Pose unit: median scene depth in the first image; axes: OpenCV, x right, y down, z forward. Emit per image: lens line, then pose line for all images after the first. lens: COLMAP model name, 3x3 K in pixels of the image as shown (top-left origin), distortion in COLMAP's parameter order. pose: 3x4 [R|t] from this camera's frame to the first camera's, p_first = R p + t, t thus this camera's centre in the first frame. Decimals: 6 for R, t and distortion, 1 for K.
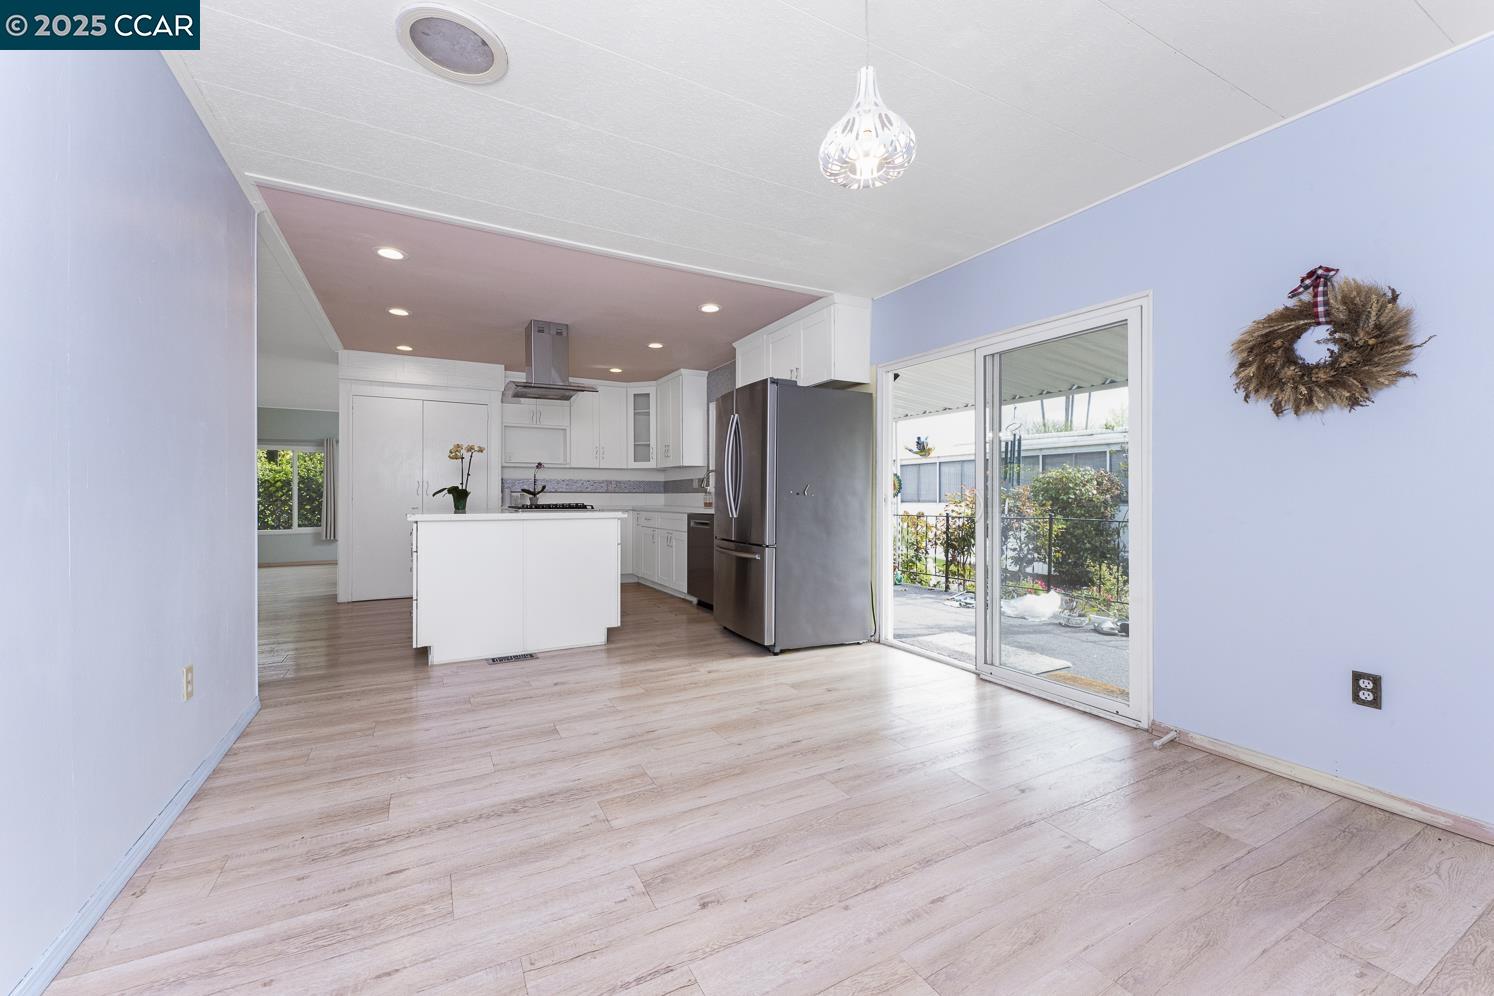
lens RADIAL K [[590.9, 0, 742.1], [0, 590.9, 495.1], [0, 0, 1]] dist [0.005735, -0.000102]
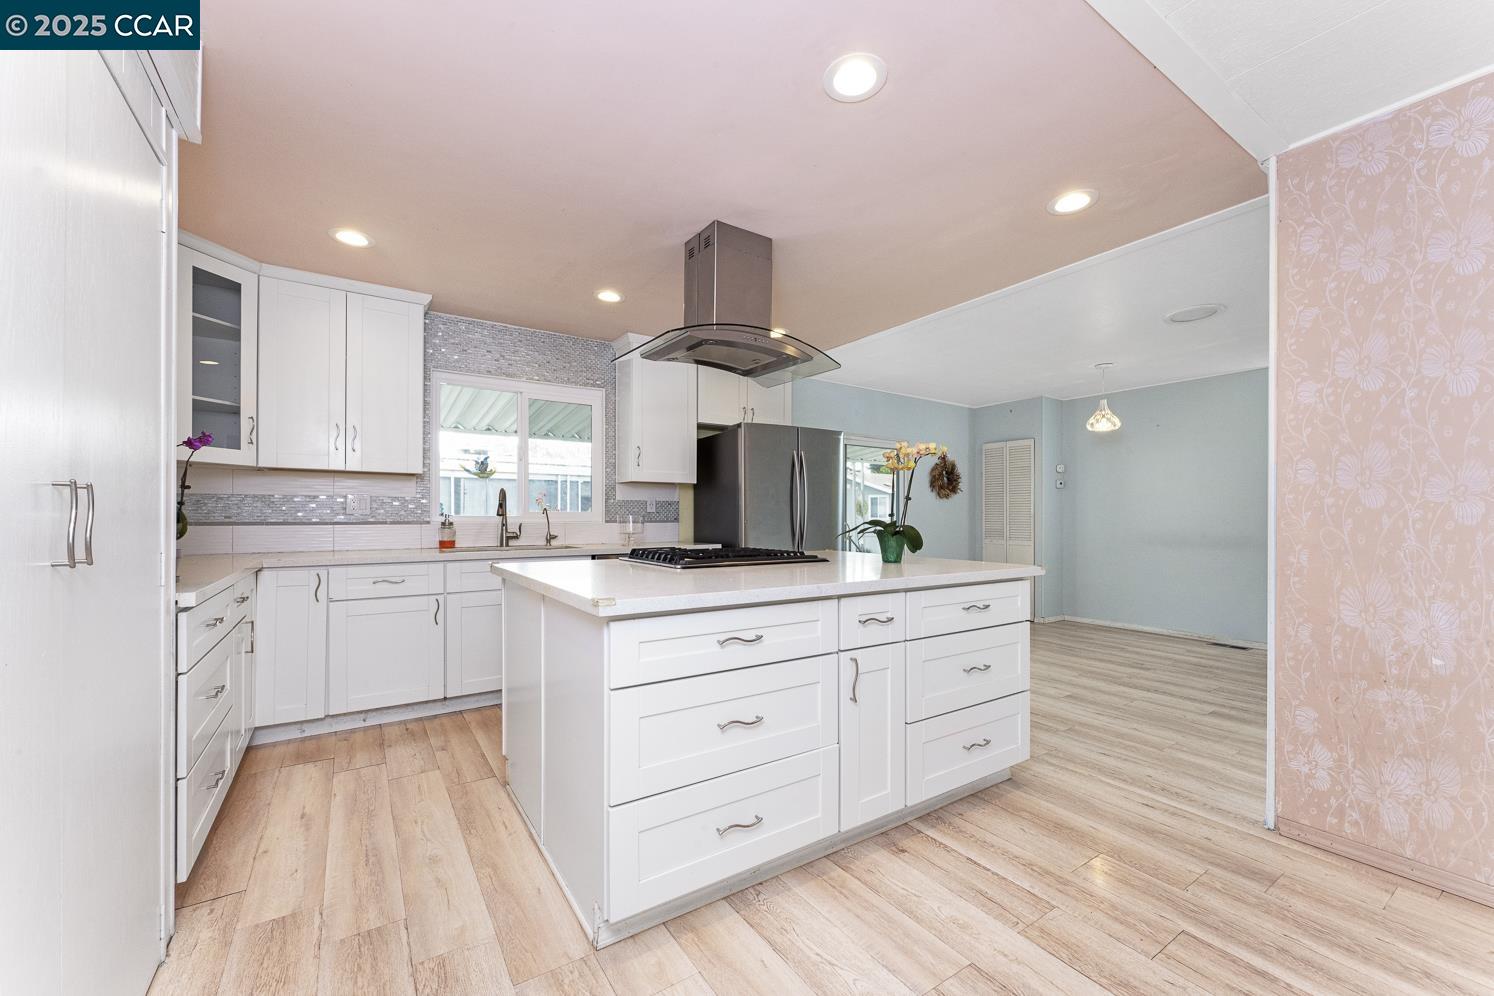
lens RADIAL K [[590.9, 0, 731.5], [0, 590.9, 511.7], [0, 0, 1]] dist [0.005735, -0.000102]
pose [[-0.087381, 0.003000, 0.996170, -2.076121], [-0.003832, 0.999987, -0.003347, -0.053655], [-0.996168, -0.004109, -0.087368, 2.398580]]
